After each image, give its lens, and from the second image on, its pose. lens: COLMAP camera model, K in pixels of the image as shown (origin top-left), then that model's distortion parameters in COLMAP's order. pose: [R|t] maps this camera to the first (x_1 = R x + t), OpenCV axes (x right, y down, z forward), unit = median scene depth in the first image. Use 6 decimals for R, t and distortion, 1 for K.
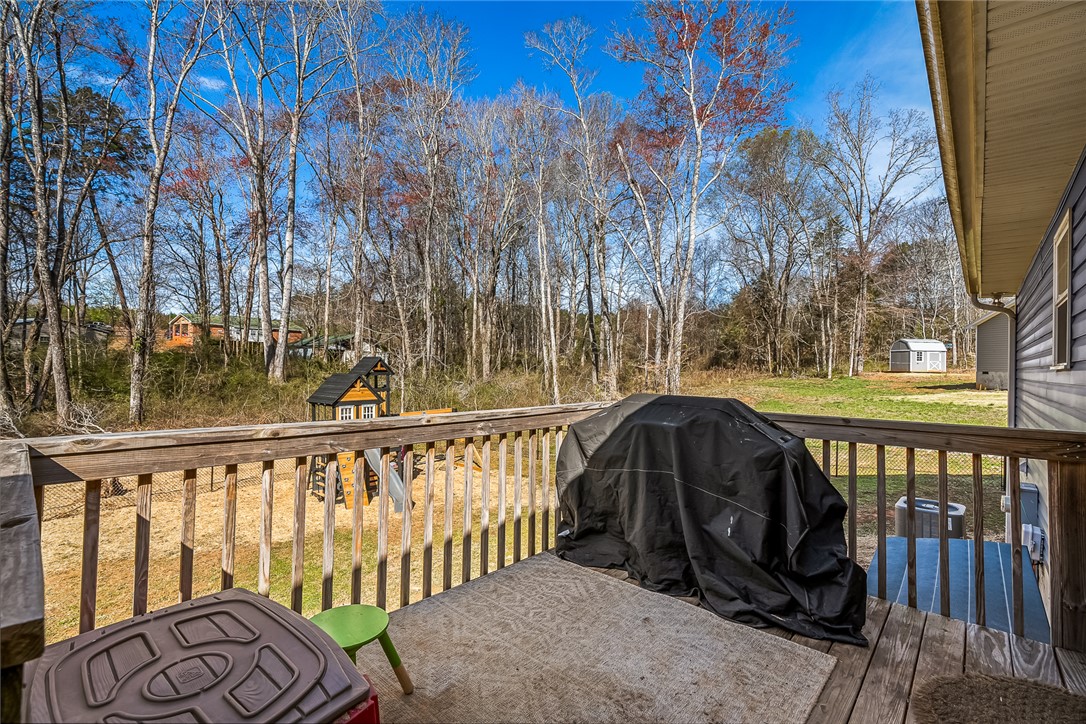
lens RADIAL K [[484.9, 0, 540.8], [0, 484.9, 361.3], [0, 0, 1]] dist [-0.001184, 0.000504]
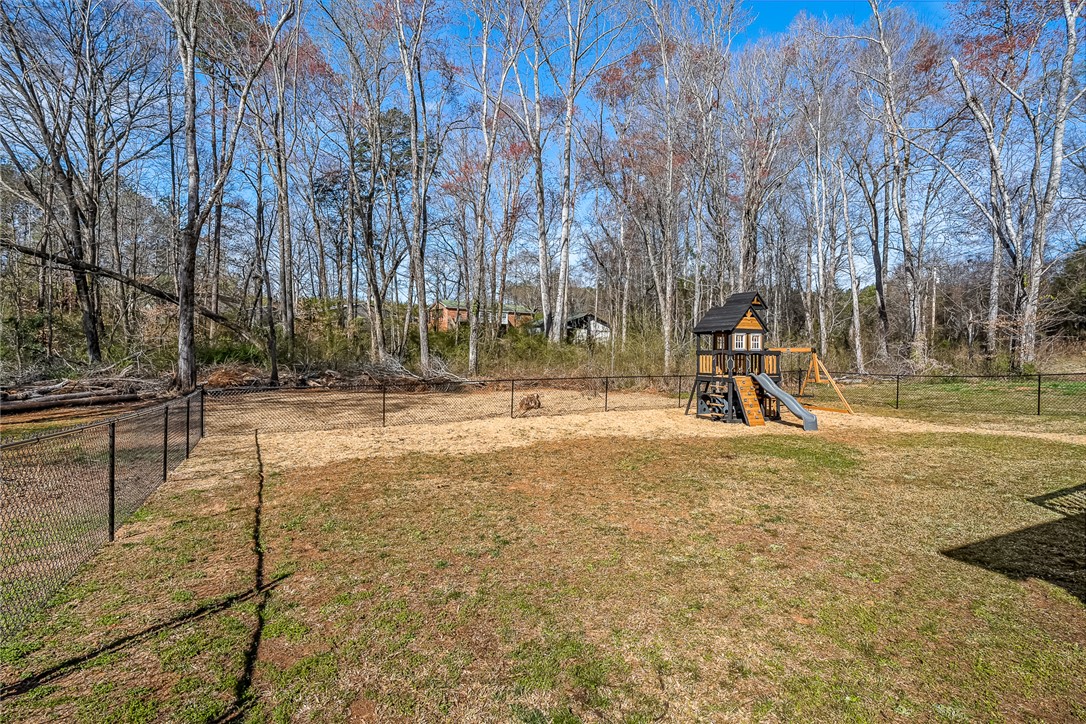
lens RADIAL K [[516.1, 0, 548.8], [0, 516.1, 354.5], [0, 0, 1]] dist [-0.000573, 0.001092]
pose [[0.927998, 0.004065, -0.372563, -0.189107], [0.000399, 0.999929, 0.011904, 0.064294], [0.372585, -0.011195, 0.927930, -0.107829]]
